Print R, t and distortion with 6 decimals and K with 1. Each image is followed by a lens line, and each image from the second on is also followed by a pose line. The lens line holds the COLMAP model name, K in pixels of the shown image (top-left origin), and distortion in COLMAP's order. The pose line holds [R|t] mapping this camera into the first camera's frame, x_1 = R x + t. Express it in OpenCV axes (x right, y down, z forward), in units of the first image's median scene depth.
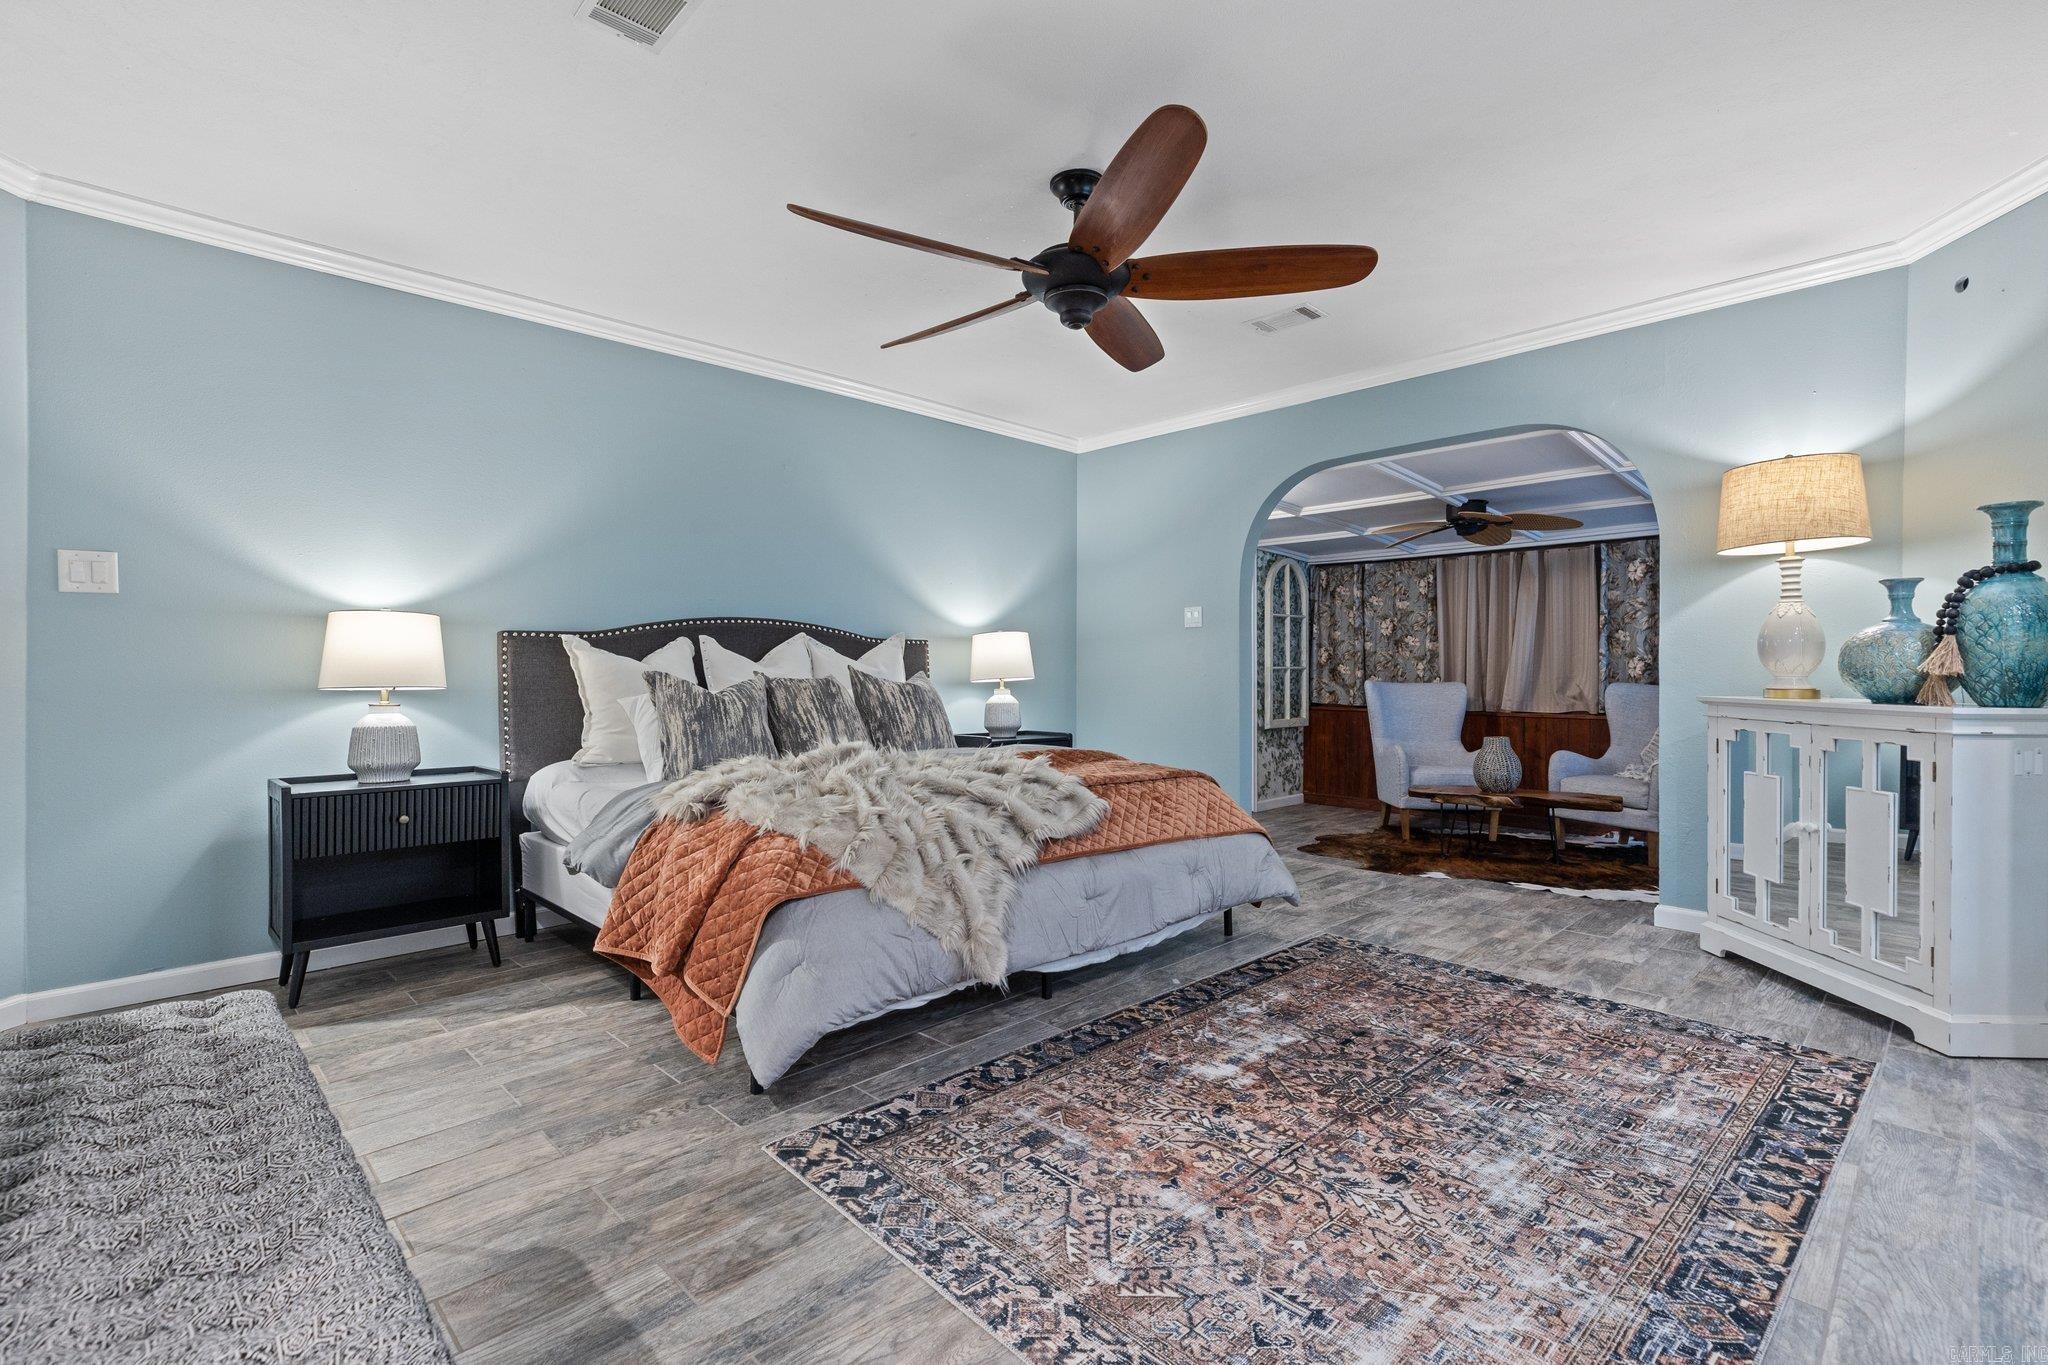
lens RADIAL K [[948.4, 0, 1030.2], [0, 948.4, 675.1], [0, 0, 1]] dist [0.004146, -0.000099]
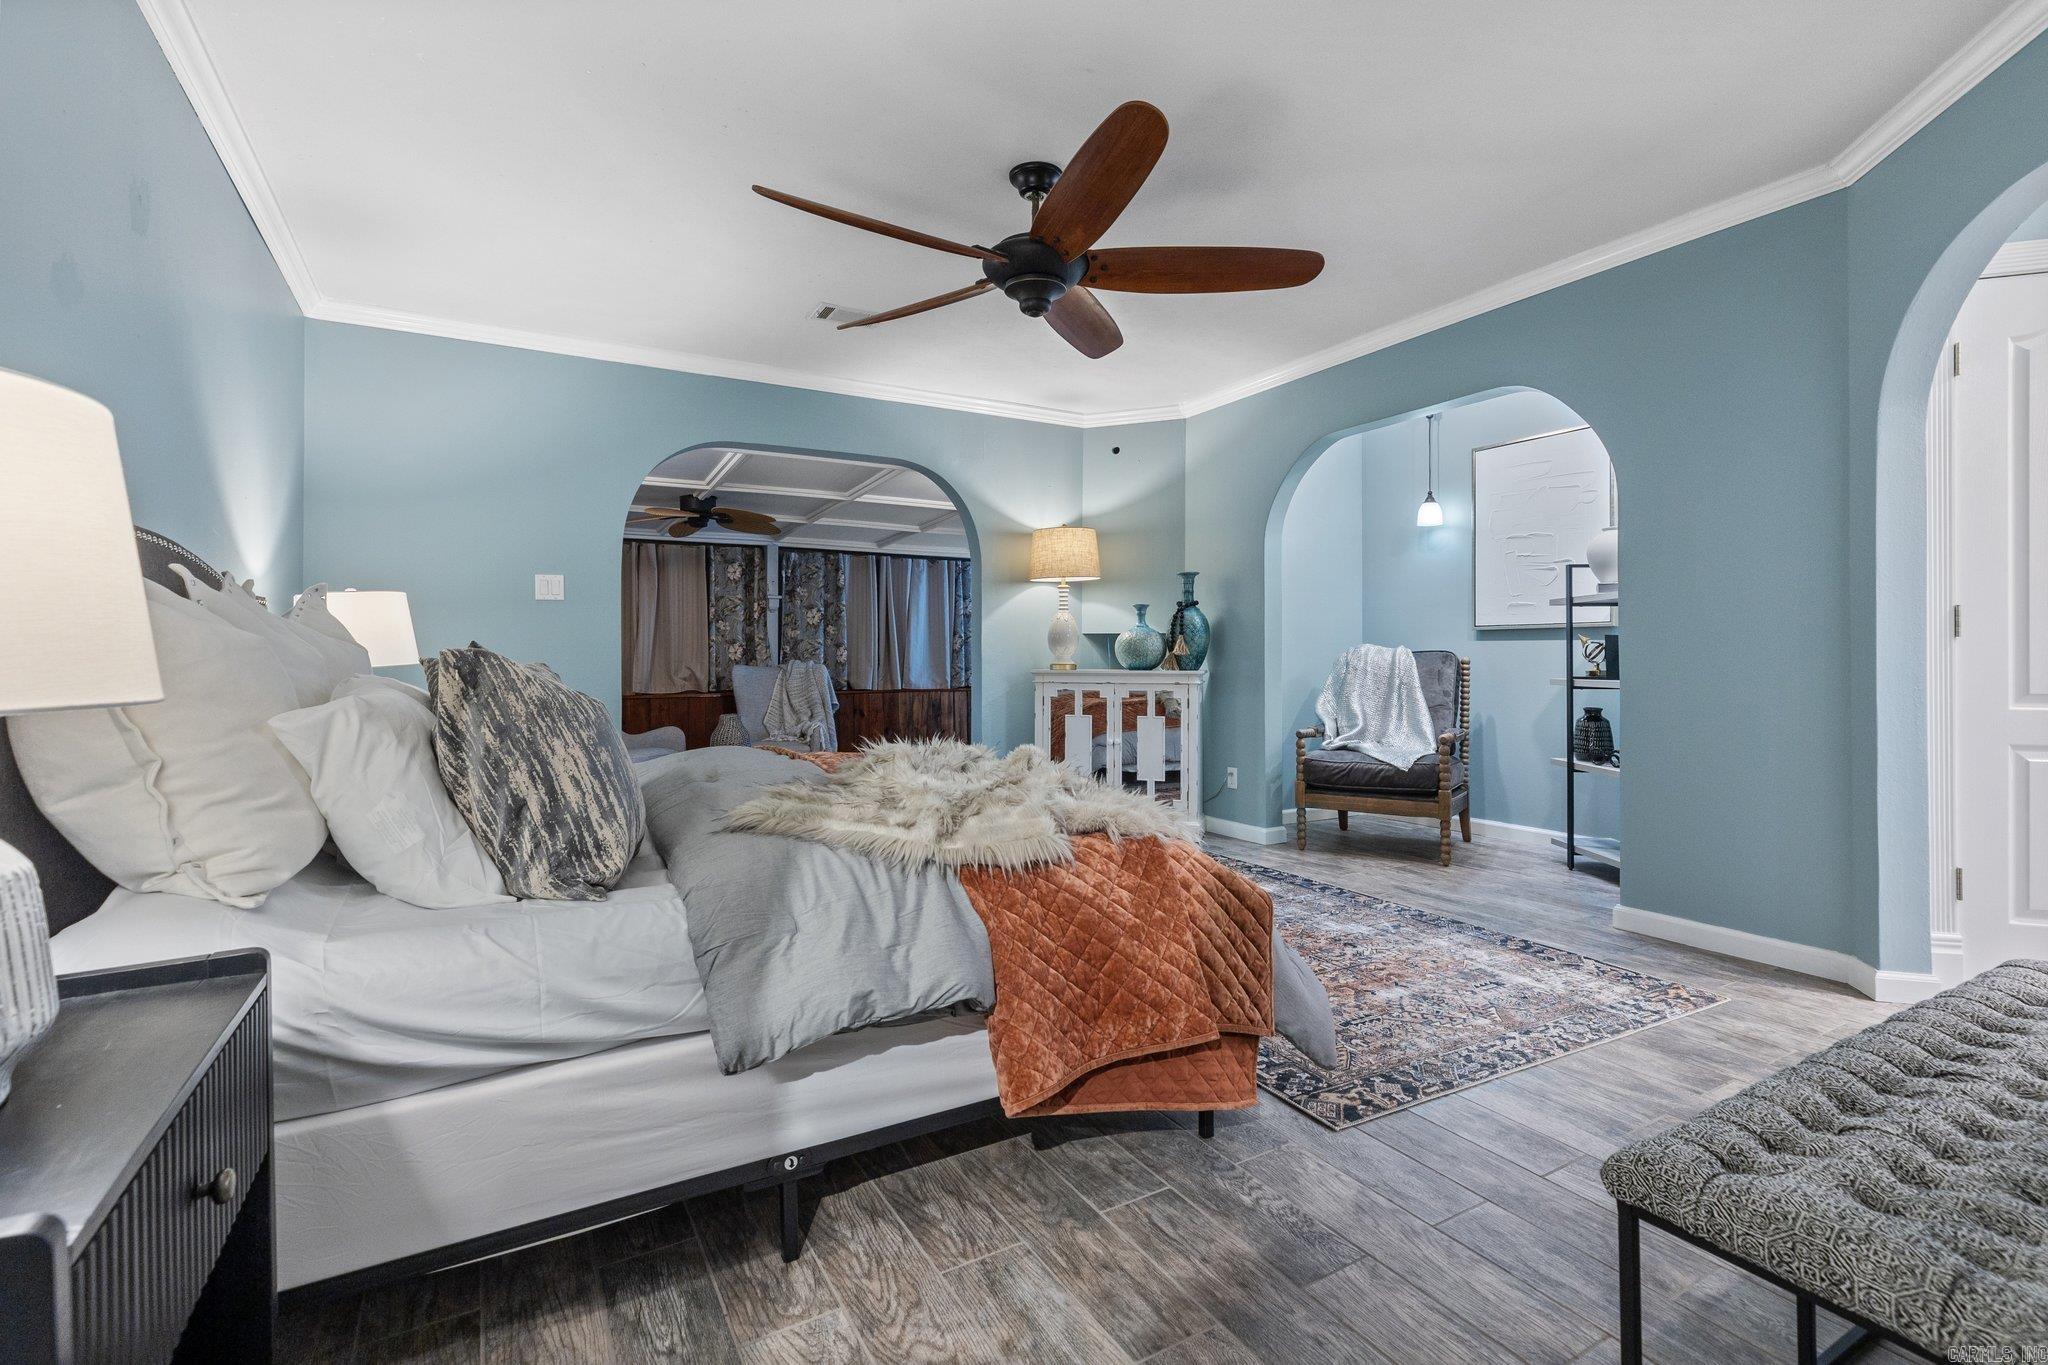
lens RADIAL K [[933.7, 0, 1035.3], [0, 933.7, 667.0], [0, 0, 1]] dist [0.004620, 0.000408]
pose [[0.240304, -0.013040, 0.970610, -1.370886], [0.007964, 0.999903, 0.011462, 0.001212], [-0.970665, 0.004975, 0.240385, 1.126819]]
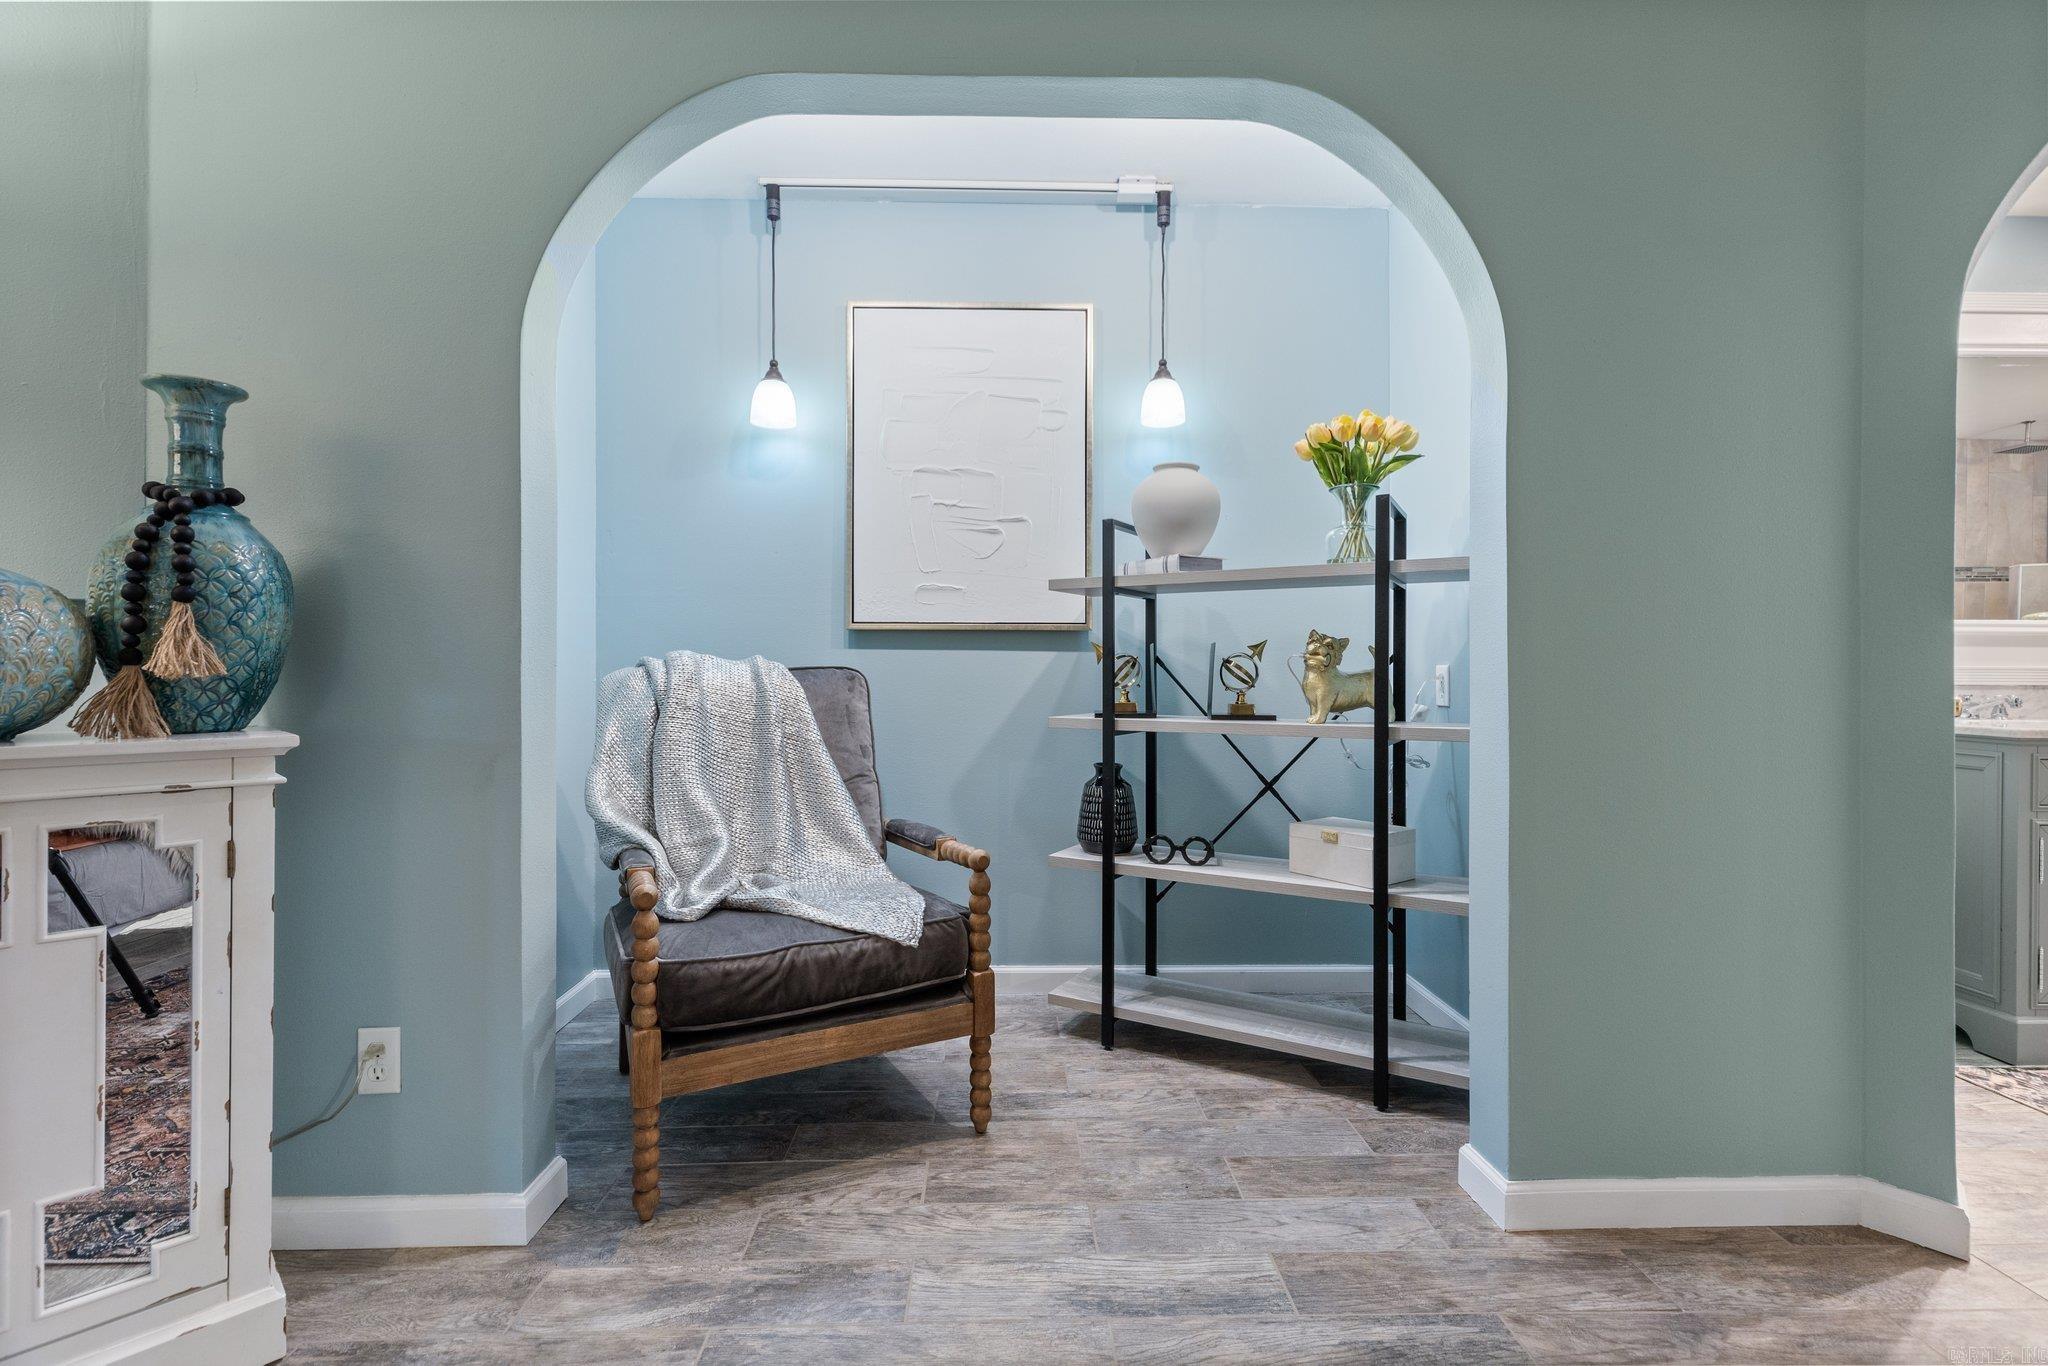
lens RADIAL K [[933.7, 0, 1035.3], [0, 933.7, 667.5], [0, 0, 1]] dist [0.004620, 0.000408]
pose [[-0.736703, -0.008918, 0.676158, 0.353812], [-0.004311, 0.999955, 0.008492, -0.016805], [-0.676203, 0.003341, -0.736708, 1.450404]]
